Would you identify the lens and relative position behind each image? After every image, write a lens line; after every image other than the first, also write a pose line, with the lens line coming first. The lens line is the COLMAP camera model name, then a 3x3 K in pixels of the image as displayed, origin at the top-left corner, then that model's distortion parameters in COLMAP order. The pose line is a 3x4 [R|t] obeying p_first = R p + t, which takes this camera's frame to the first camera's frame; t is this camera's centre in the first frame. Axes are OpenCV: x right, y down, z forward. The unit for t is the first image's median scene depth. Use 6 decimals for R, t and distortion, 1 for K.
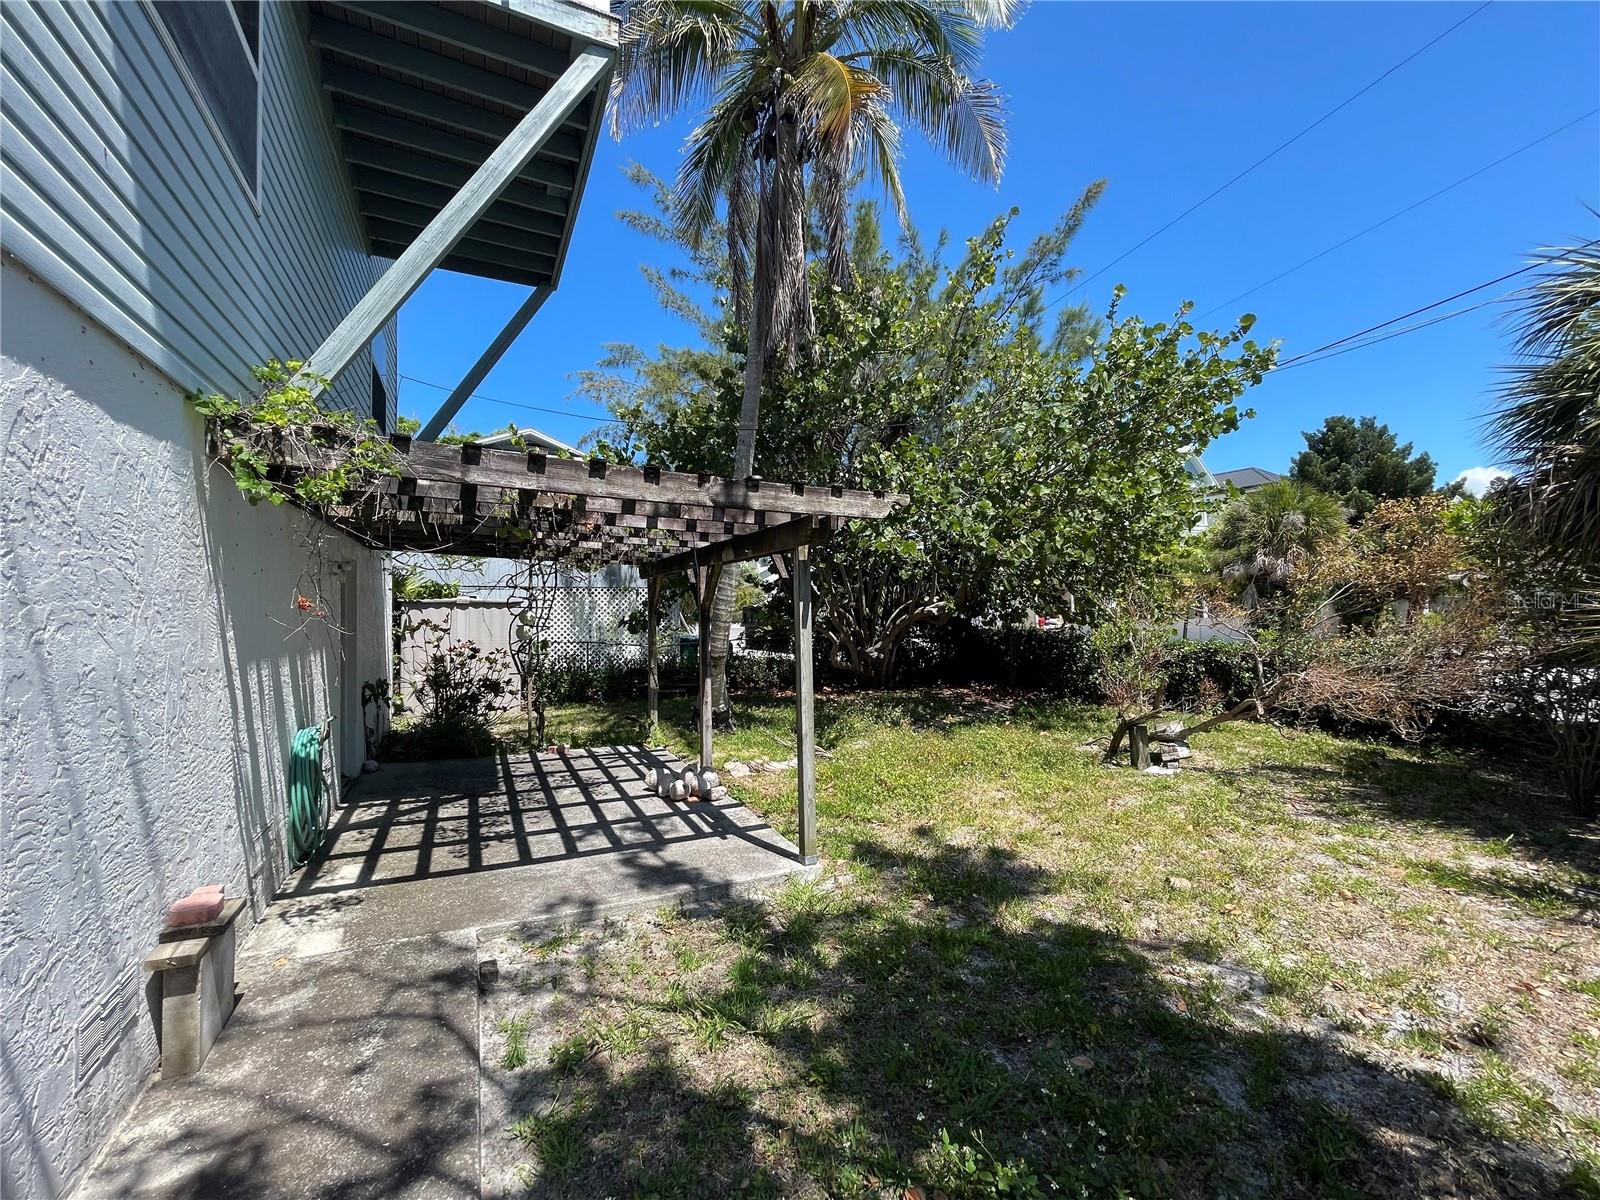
lens RADIAL K [[648.1, 0, 800.0], [0, 648.1, 600.0], [0, 0, 1]] dist [-0.000435, 0.000031]
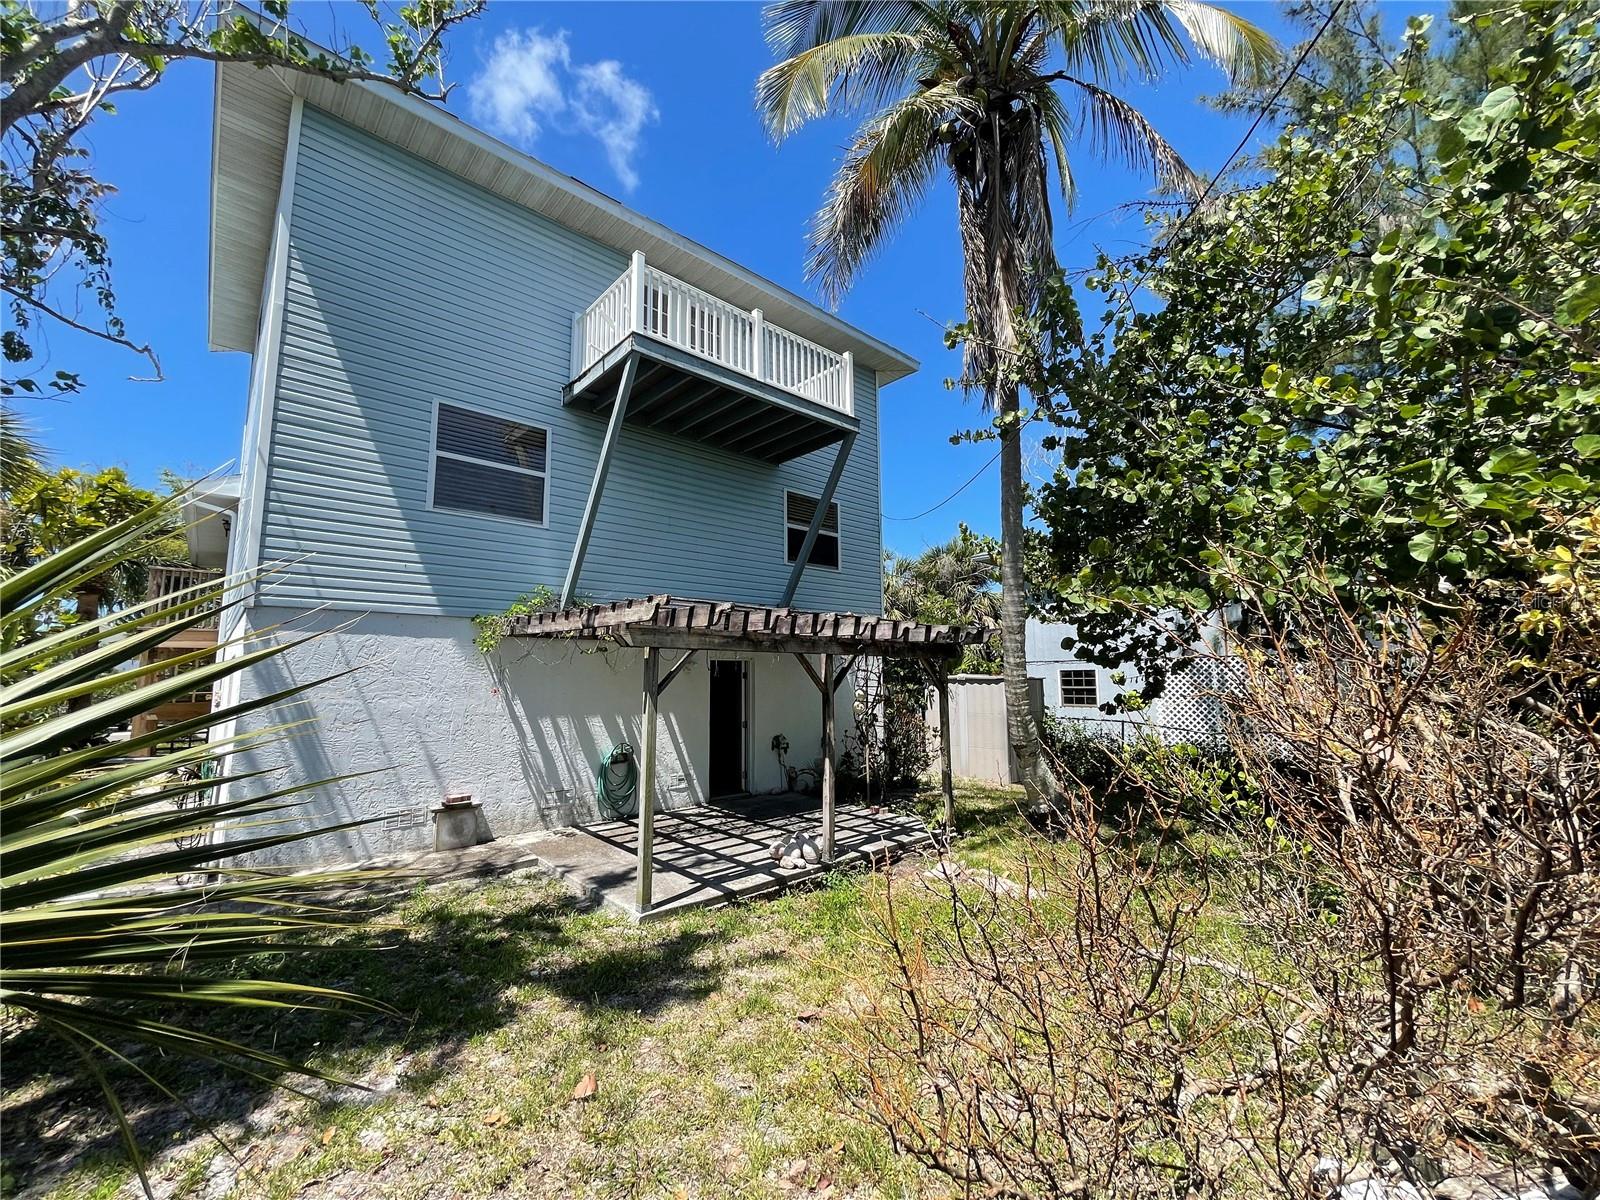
lens RADIAL K [[637.7, 0, 800.0], [0, 637.7, 600.0], [0, 0, 1]] dist [-0.028110, -0.000029]
pose [[0.274213, -0.122339, -0.953855, 1.214775], [0.024545, 0.992442, -0.120232, -0.017432], [0.961356, 0.009557, 0.275144, 0.908518]]
